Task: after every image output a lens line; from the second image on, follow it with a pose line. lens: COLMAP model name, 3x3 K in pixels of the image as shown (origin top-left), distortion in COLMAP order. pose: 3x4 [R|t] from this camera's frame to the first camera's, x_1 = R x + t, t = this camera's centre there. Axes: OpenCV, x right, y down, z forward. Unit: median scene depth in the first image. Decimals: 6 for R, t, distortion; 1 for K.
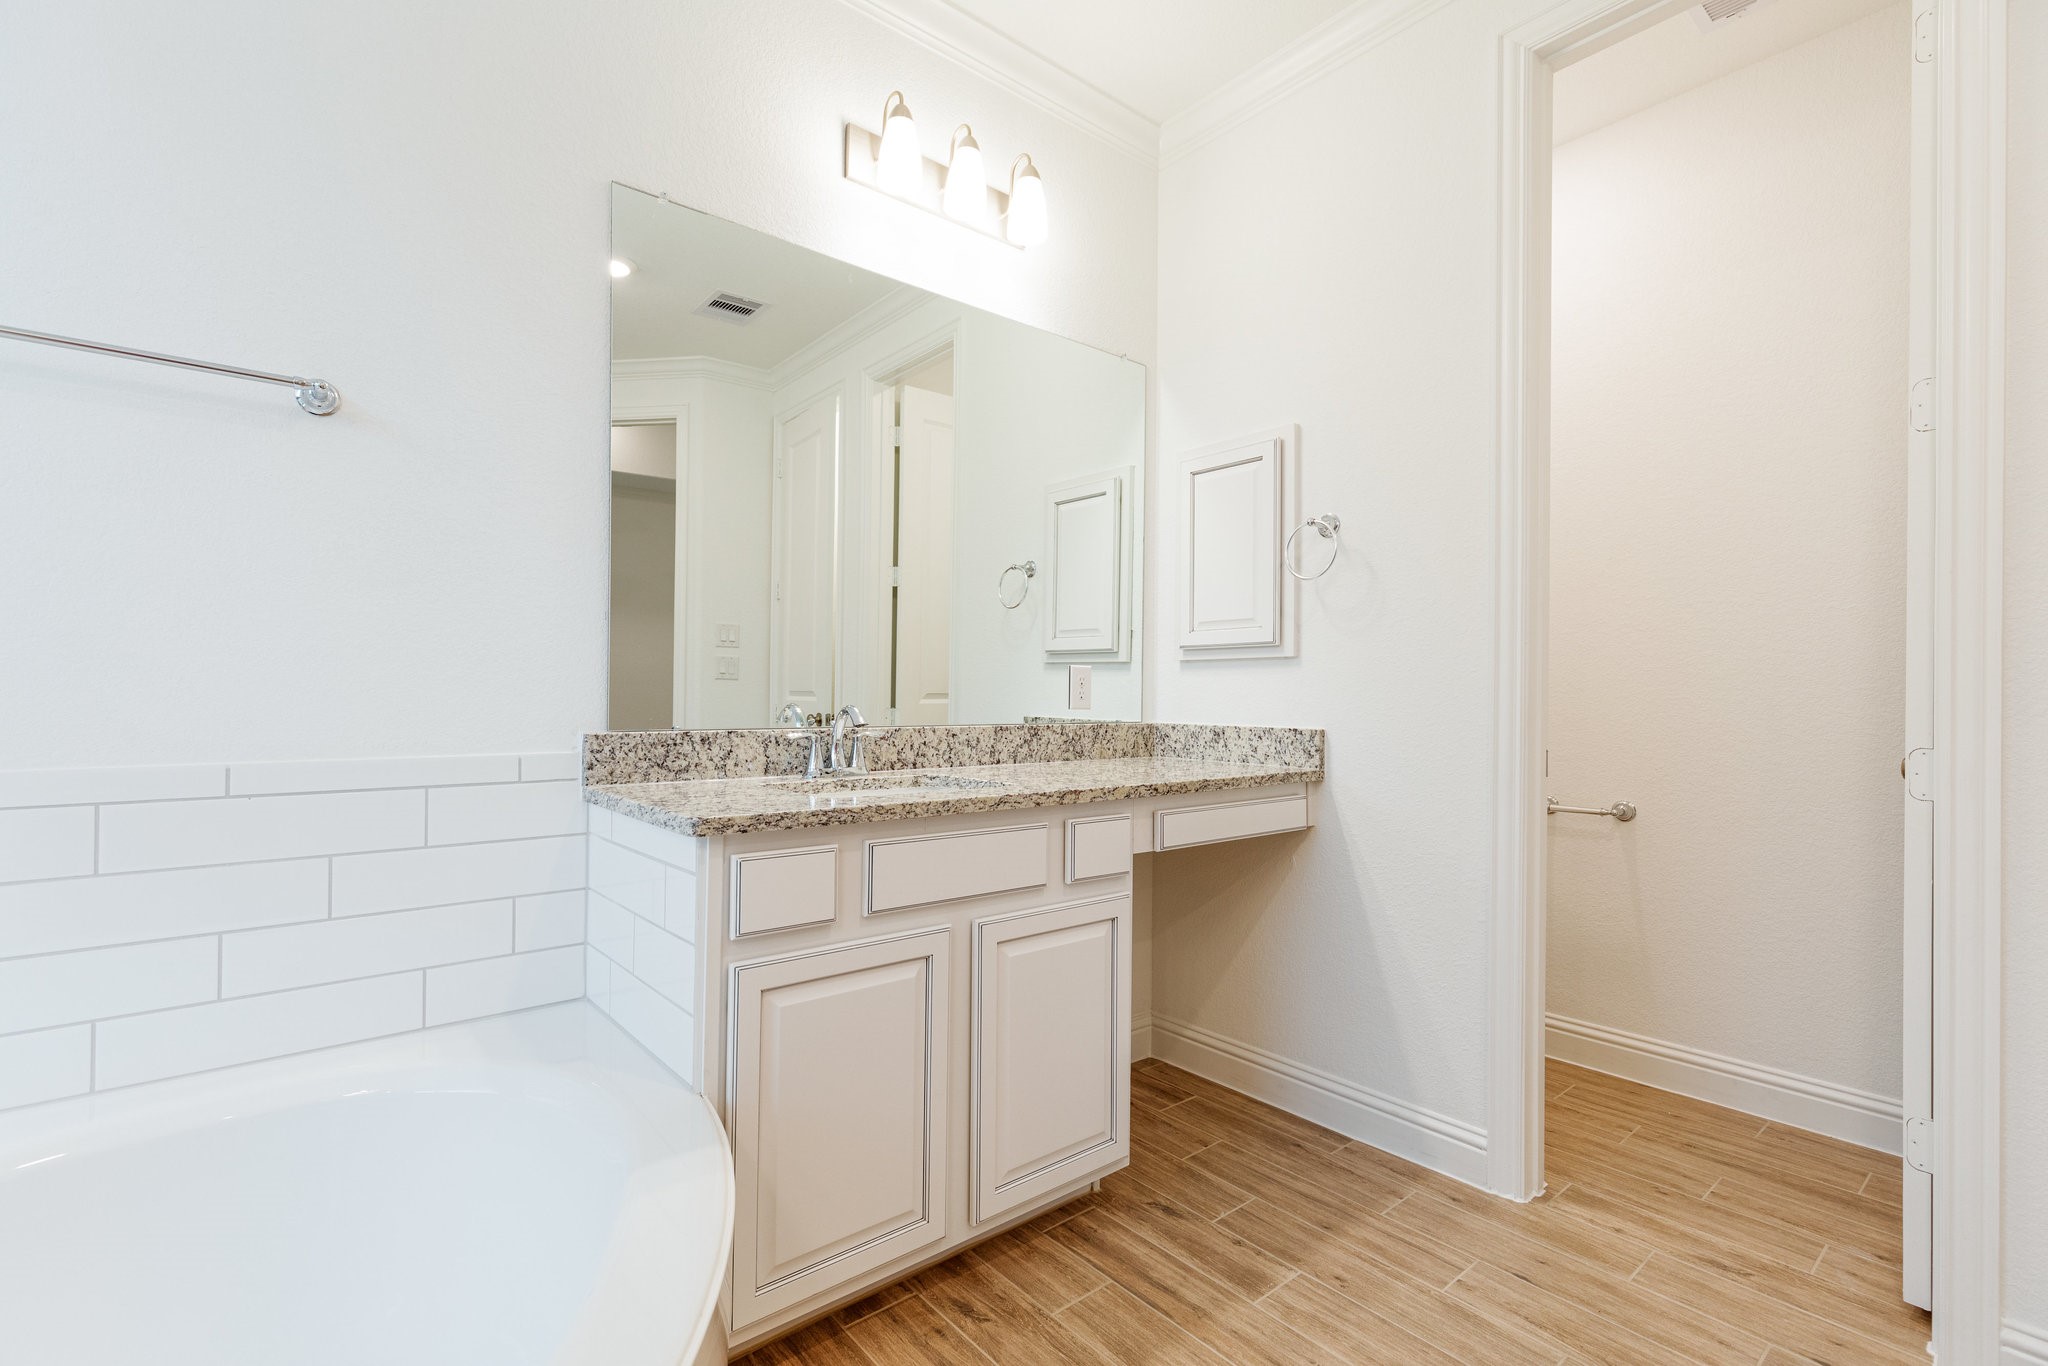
lens RADIAL K [[918.4, 0, 1003.9], [0, 918.4, 688.0], [0, 0, 1]] dist [0.009733, -0.002069]
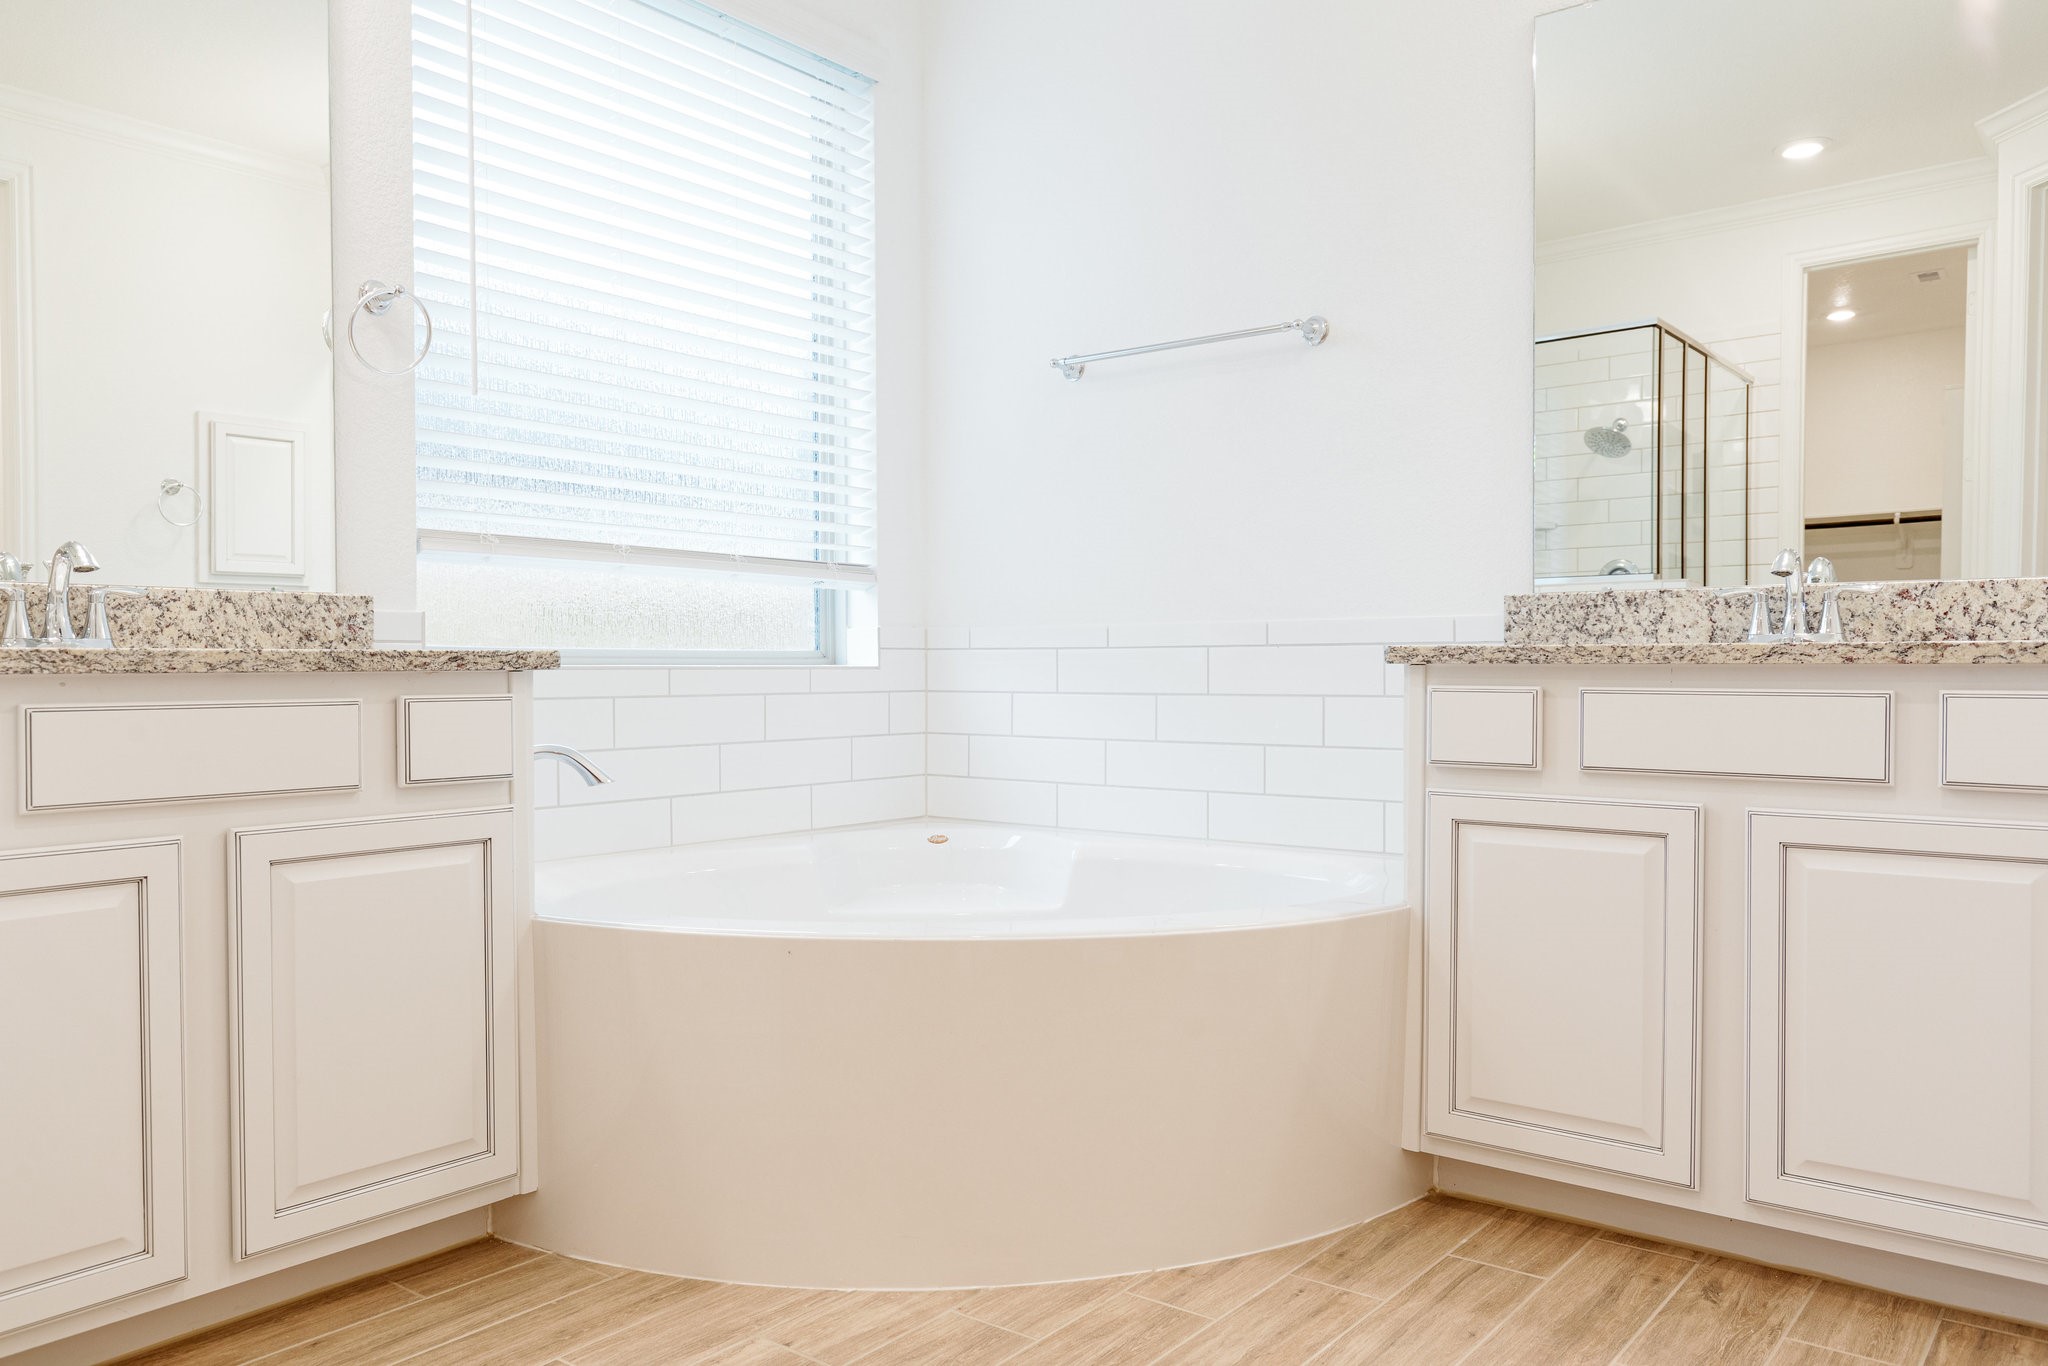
lens RADIAL K [[1496.1, 0, 1007.0], [0, 1496.1, 684.8], [0, 0, 1]] dist [-0.000883, -0.001848]
pose [[0.214071, 0.001610, -0.976817, 0.926705], [0.011480, 0.999925, 0.004164, 0.122857], [0.976751, -0.012105, 0.214036, 0.120473]]
